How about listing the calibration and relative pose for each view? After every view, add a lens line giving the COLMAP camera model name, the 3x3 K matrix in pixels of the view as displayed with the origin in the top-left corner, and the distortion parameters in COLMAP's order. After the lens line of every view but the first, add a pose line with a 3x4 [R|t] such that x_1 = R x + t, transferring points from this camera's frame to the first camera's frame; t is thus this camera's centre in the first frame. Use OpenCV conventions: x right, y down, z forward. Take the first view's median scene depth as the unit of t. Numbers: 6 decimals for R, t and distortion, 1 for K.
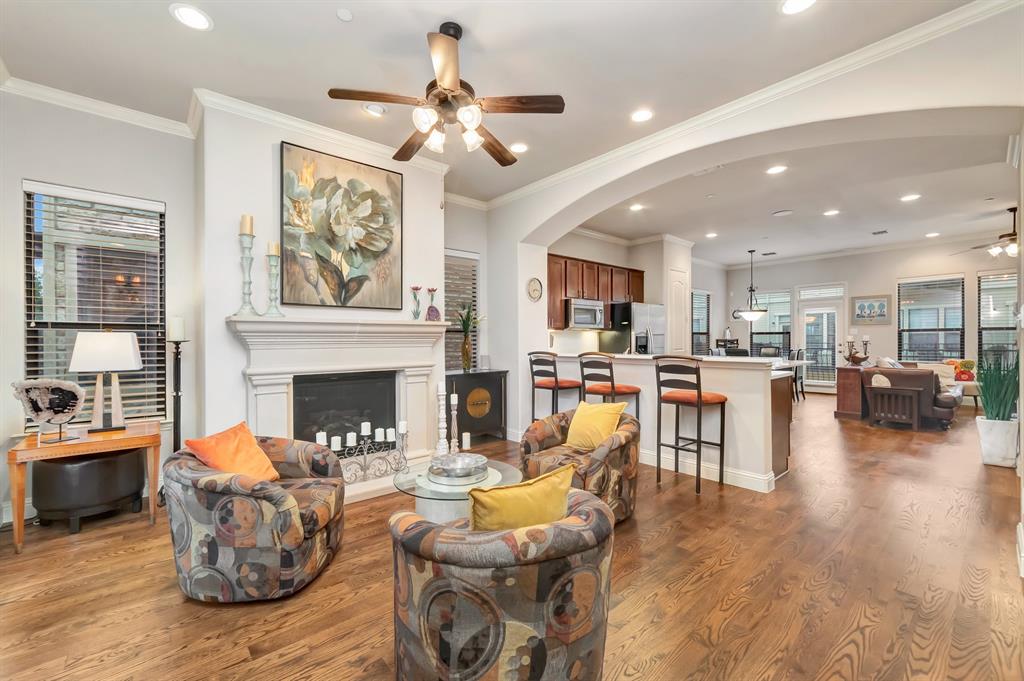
lens RADIAL K [[422.3, 0, 507.3], [0, 422.3, 338.0], [0, 0, 1]] dist [-0.015187, 0.006514]
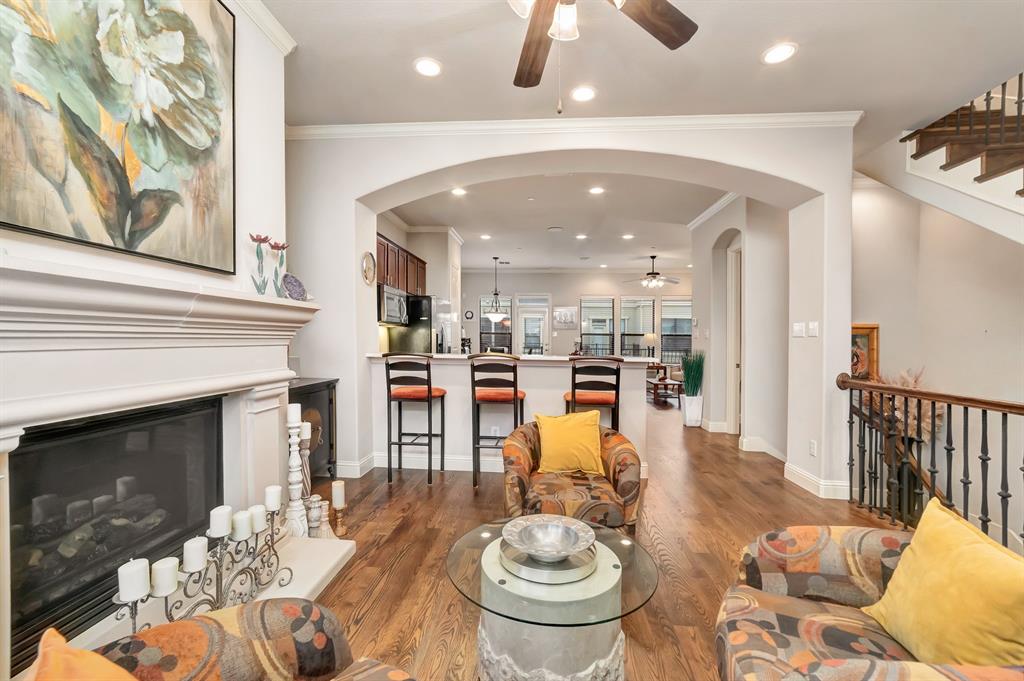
lens RADIAL K [[425.2, 0, 509.5], [0, 425.2, 342.5], [0, 0, 1]] dist [-0.014351, 0.007094]
pose [[0.716354, 0.012373, 0.697627, -0.385868], [-0.026087, 0.999619, 0.009058, 0.004522], [-0.697249, -0.024688, 0.716404, 0.391578]]
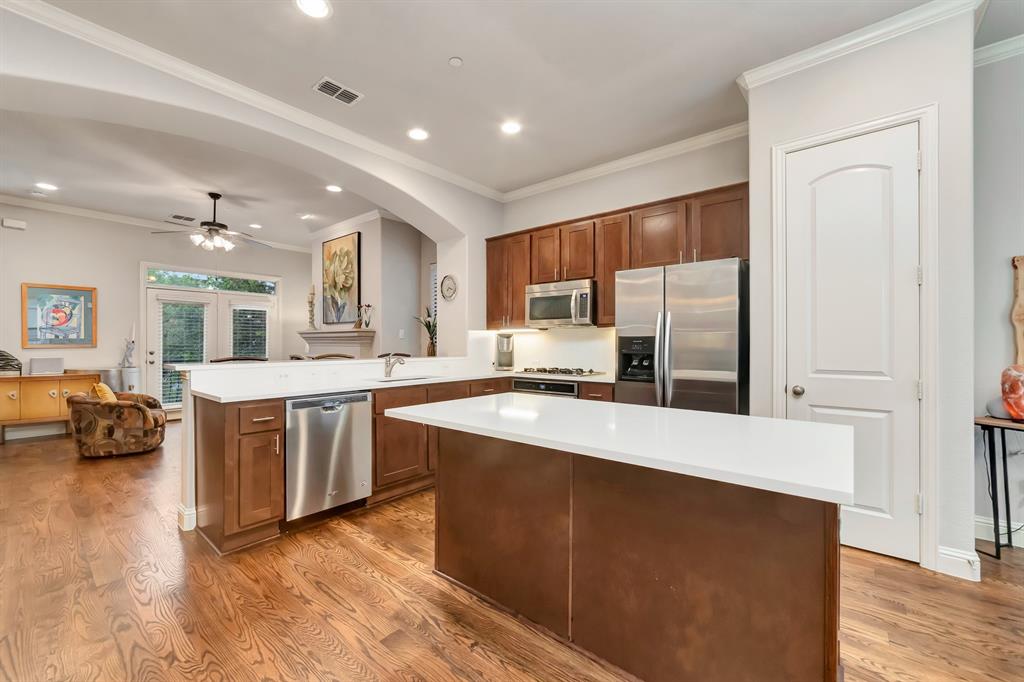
lens RADIAL K [[422.3, 0, 503.0], [0, 422.3, 339.9], [0, 0, 1]] dist [-0.015187, 0.006514]
pose [[0.145275, -0.000267, -0.989391, 1.373275], [0.003343, 0.999994, 0.000221, 0.000341], [0.989386, -0.003339, 0.145275, 1.347302]]
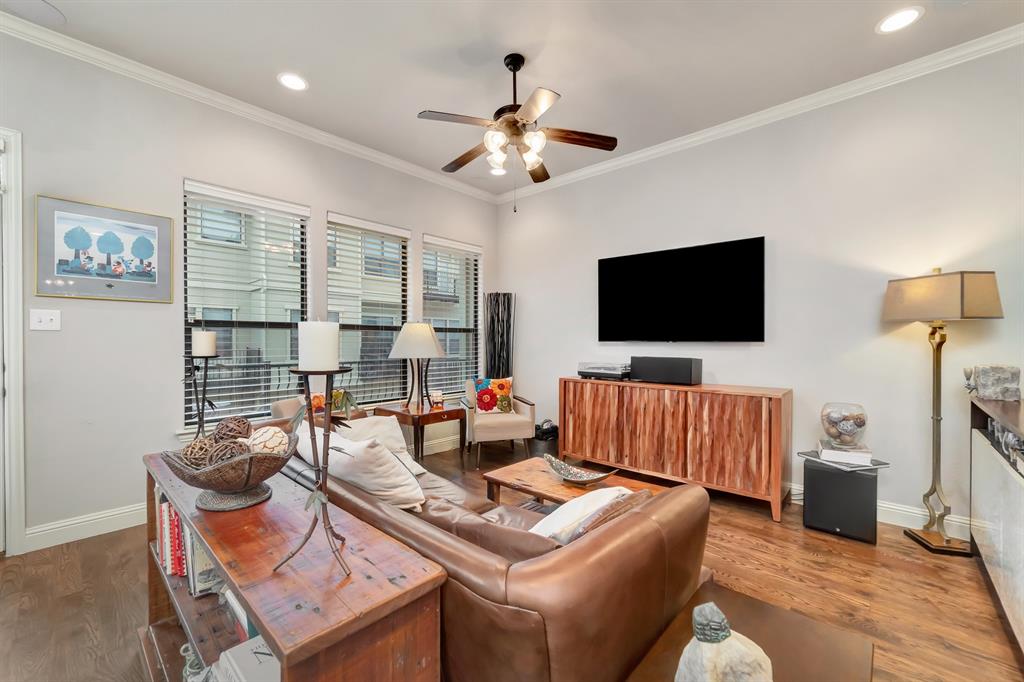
lens RADIAL K [[422.3, 0, 506.7], [0, 422.3, 345.2], [0, 0, 1]] dist [-0.015187, 0.006514]
pose [[-0.114479, 0.003291, 0.993420, 1.160246], [-0.005447, 0.999977, -0.003940, 0.004420], [-0.993411, -0.005862, -0.114459, 1.649440]]
